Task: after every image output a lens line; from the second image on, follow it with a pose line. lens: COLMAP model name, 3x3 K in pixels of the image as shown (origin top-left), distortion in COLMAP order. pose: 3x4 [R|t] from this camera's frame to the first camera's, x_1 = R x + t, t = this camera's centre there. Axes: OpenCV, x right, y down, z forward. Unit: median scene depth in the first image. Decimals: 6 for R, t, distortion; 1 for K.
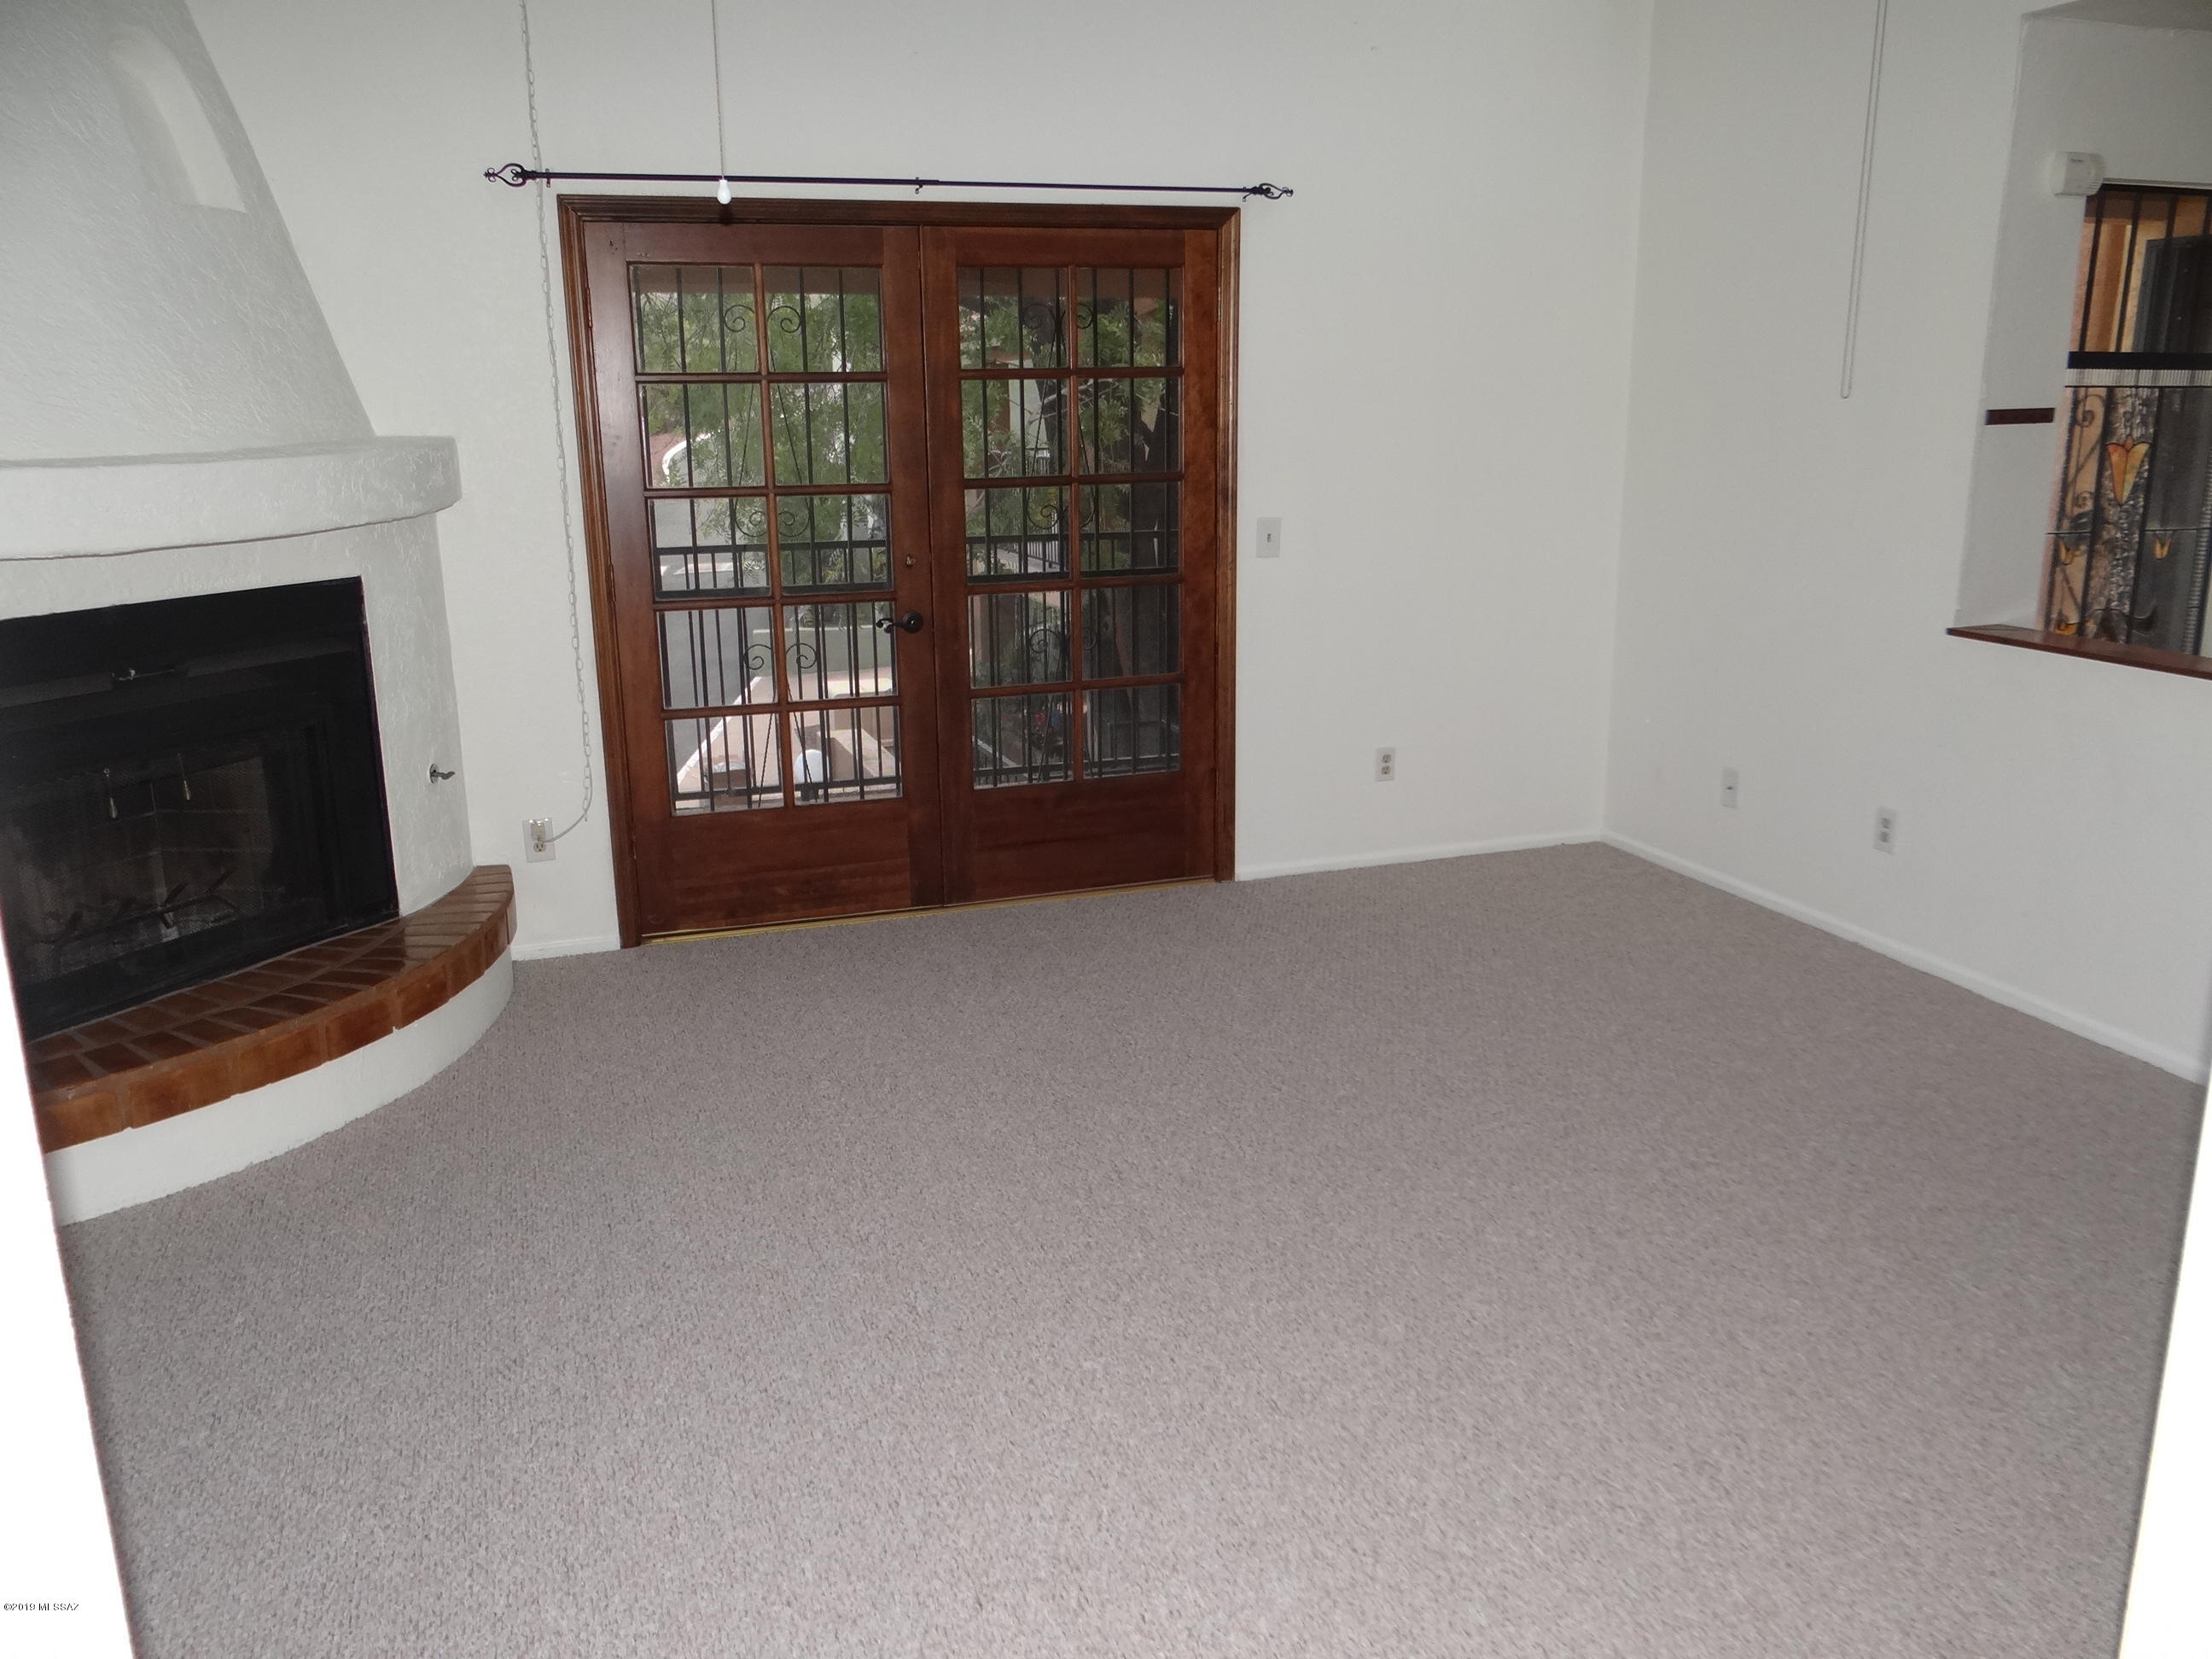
lens RADIAL K [[1729.6, 0, 1106.0], [0, 1729.6, 829.5], [0, 0, 1]] dist [-0.022365, 0.000326]
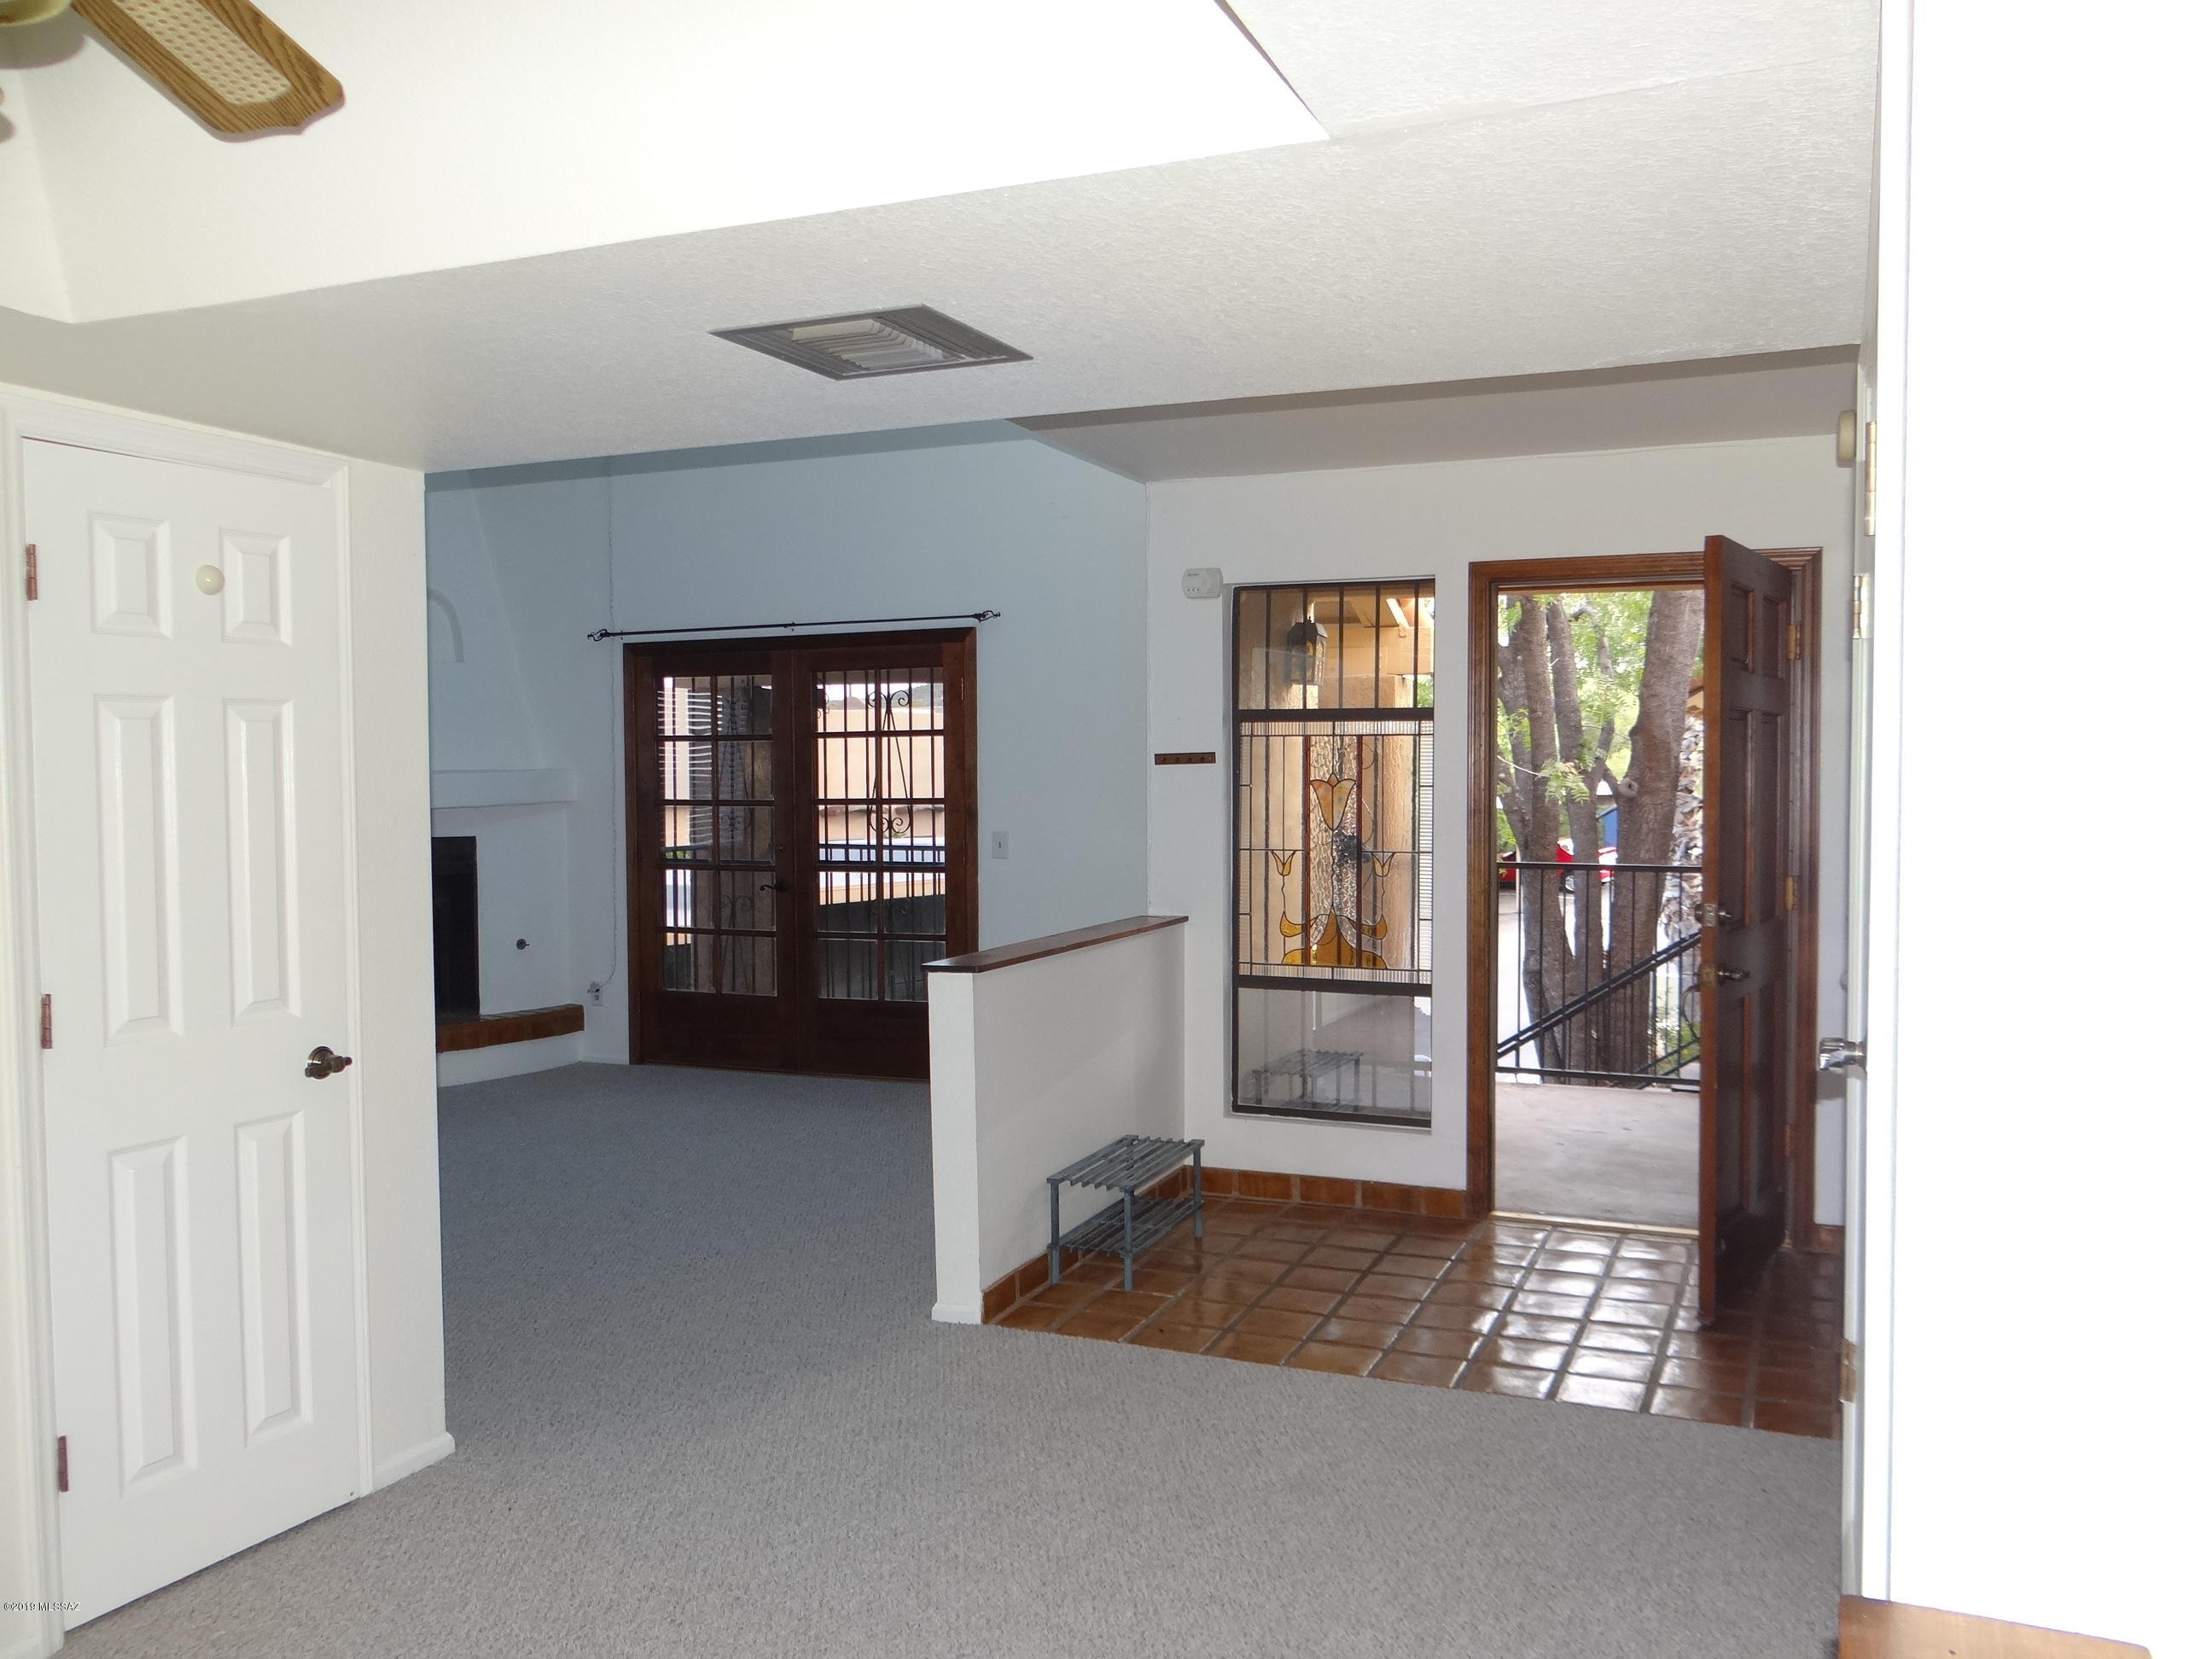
lens RADIAL K [[1729.6, 0, 1106.0], [0, 1729.6, 829.5], [0, 0, 1]] dist [-0.022365, 0.000326]
pose [[0.773753, 0.026675, -0.632926, 1.176870], [-0.150568, 0.978226, -0.142842, 0.015392], [0.615334, 0.205822, 0.760921, -0.054029]]
